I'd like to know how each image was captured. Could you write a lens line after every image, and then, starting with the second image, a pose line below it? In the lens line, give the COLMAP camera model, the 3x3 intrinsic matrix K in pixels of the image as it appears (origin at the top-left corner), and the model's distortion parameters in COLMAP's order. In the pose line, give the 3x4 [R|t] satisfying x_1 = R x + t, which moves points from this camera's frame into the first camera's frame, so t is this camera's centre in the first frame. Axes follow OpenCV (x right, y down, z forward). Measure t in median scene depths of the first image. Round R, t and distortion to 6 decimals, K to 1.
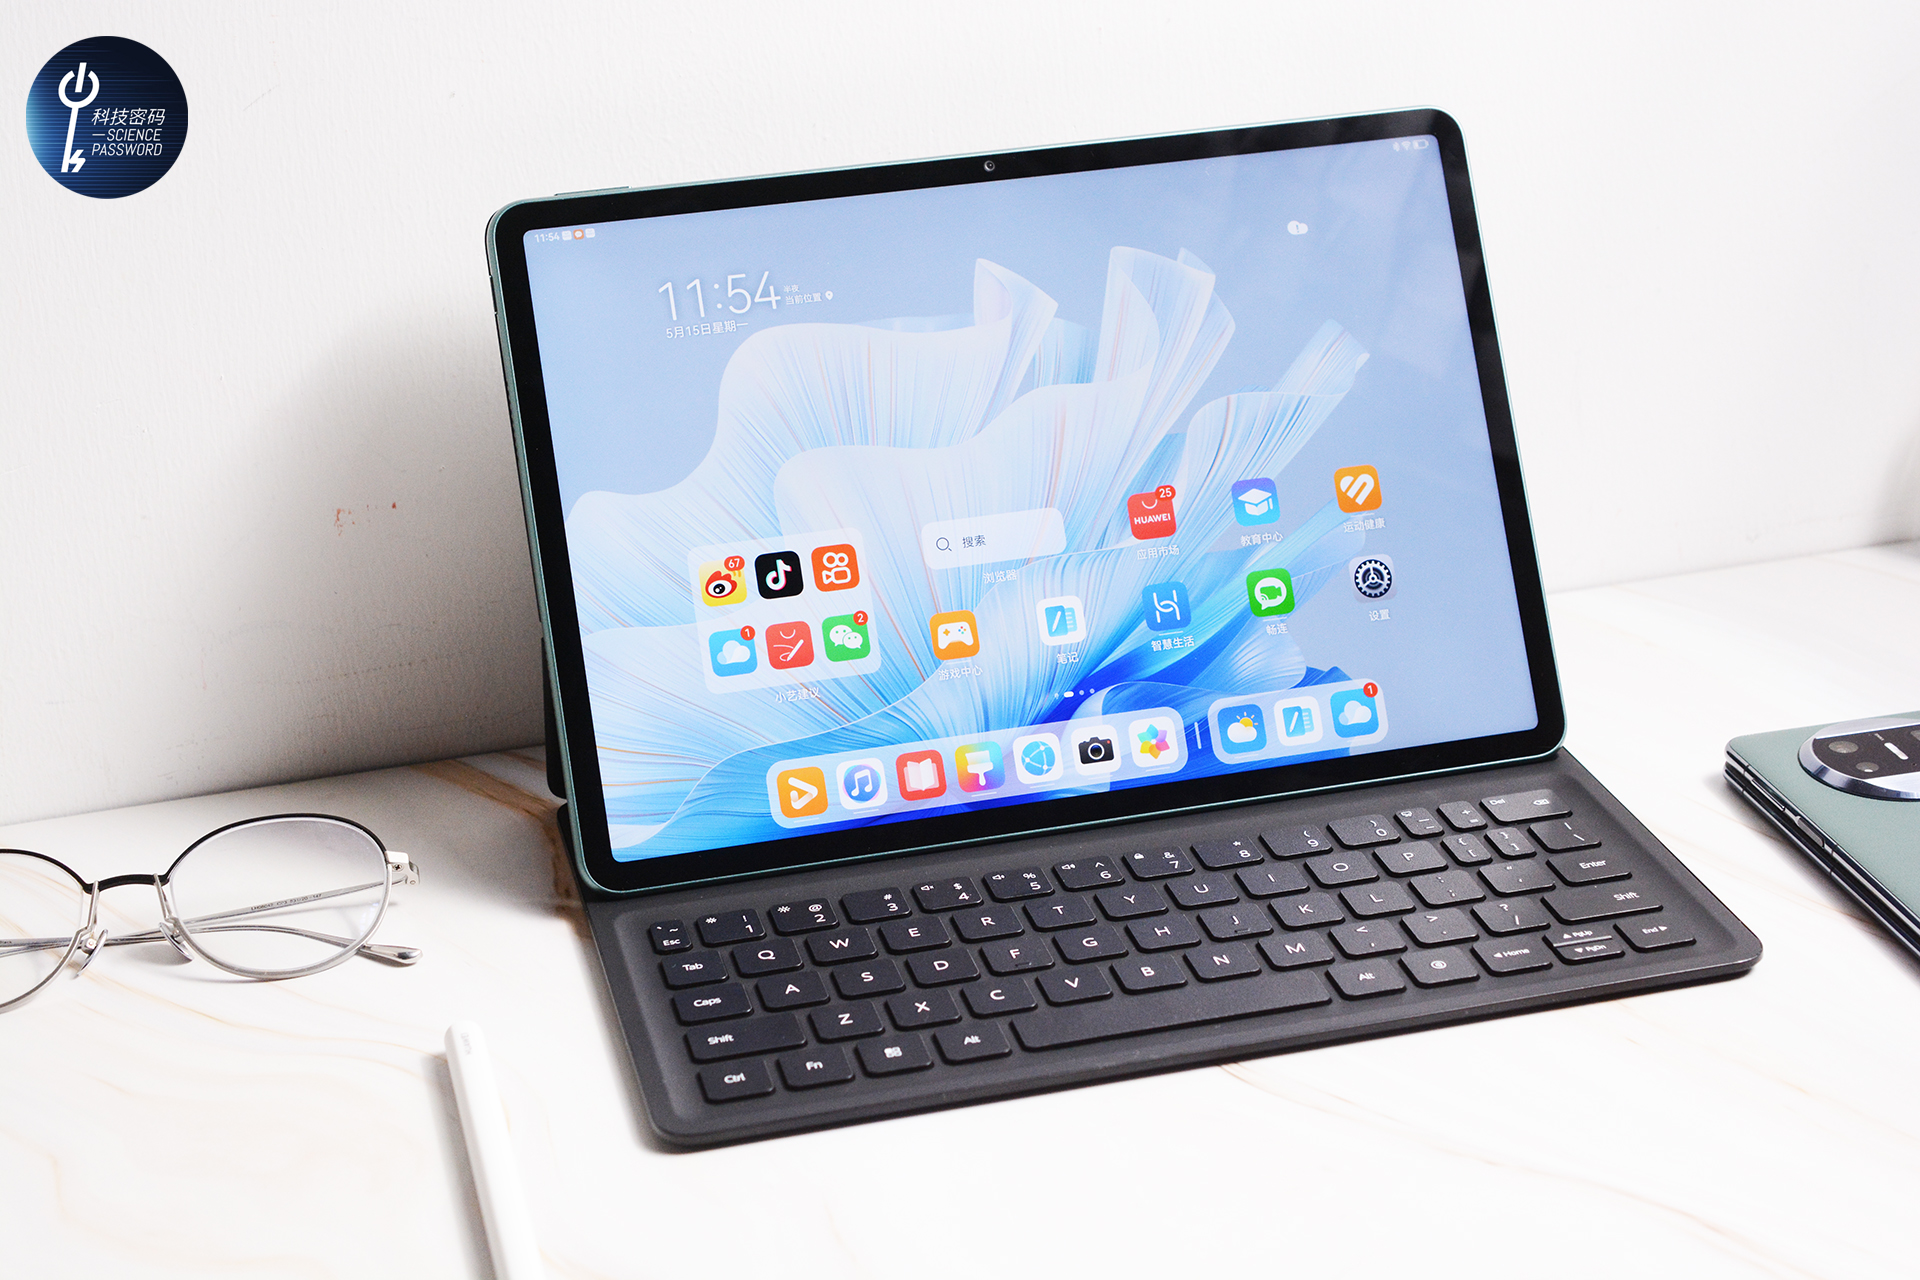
lens RADIAL K [[3354.7, 0, 960.0], [0, 3354.7, 640.0], [0, 0, 1]] dist [-0.009048, 0.215676]
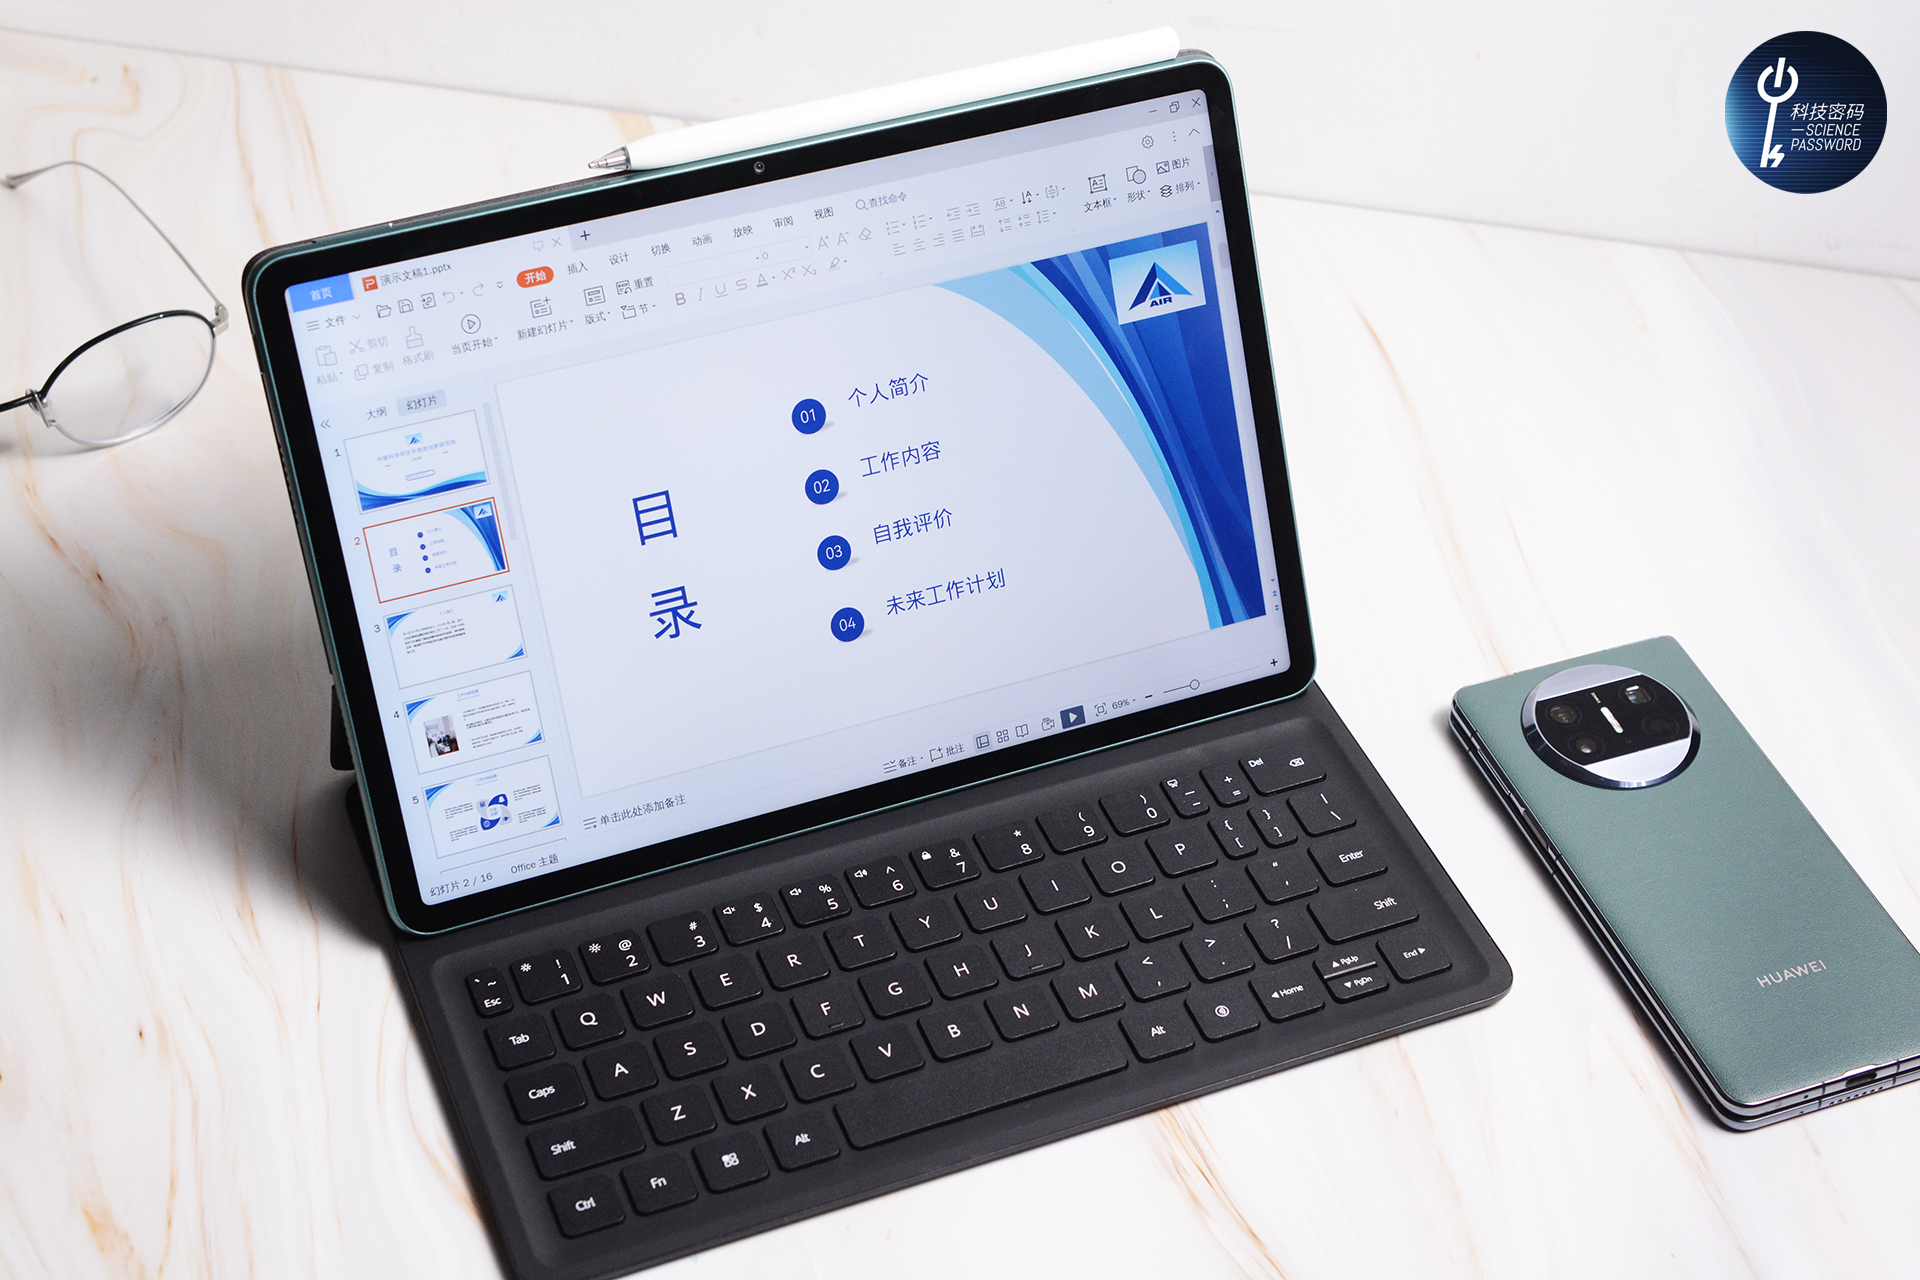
lens RADIAL K [[3354.7, 0, 960.0], [0, 3354.7, 640.0], [0, 0, 1]] dist [-0.009048, 0.215676]
pose [[0.988584, -0.052303, 0.141302, -0.079123], [0.000291, 0.938479, 0.345337, -0.353432], [-0.150671, -0.341354, 0.927780, 0.048472]]
